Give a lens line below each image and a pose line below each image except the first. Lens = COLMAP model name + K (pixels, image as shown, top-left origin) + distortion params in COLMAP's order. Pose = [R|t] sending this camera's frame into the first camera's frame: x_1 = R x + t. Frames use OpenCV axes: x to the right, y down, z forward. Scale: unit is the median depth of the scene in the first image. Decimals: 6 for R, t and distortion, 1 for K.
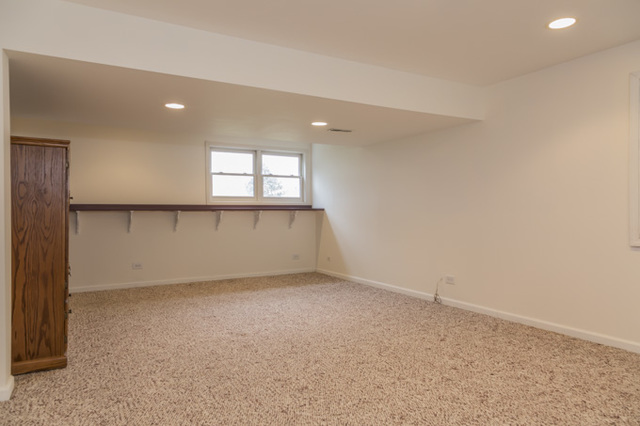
lens RADIAL K [[433.9, 0, 320.2], [0, 433.9, 212.5], [0, 0, 1]] dist [0.010990, -0.001684]
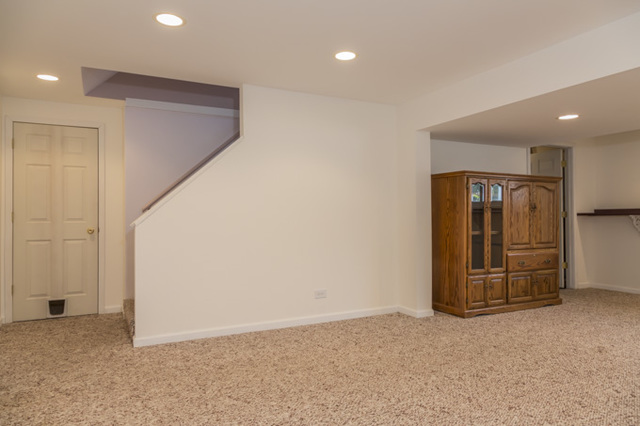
lens RADIAL K [[433.9, 0, 320.2], [0, 433.9, 213.7], [0, 0, 1]] dist [0.010990, -0.001684]
pose [[-0.038350, -0.002526, -0.999261, 0.960390], [-0.003004, 0.999993, -0.002413, -0.004531], [0.999260, 0.002909, -0.038357, 0.562824]]
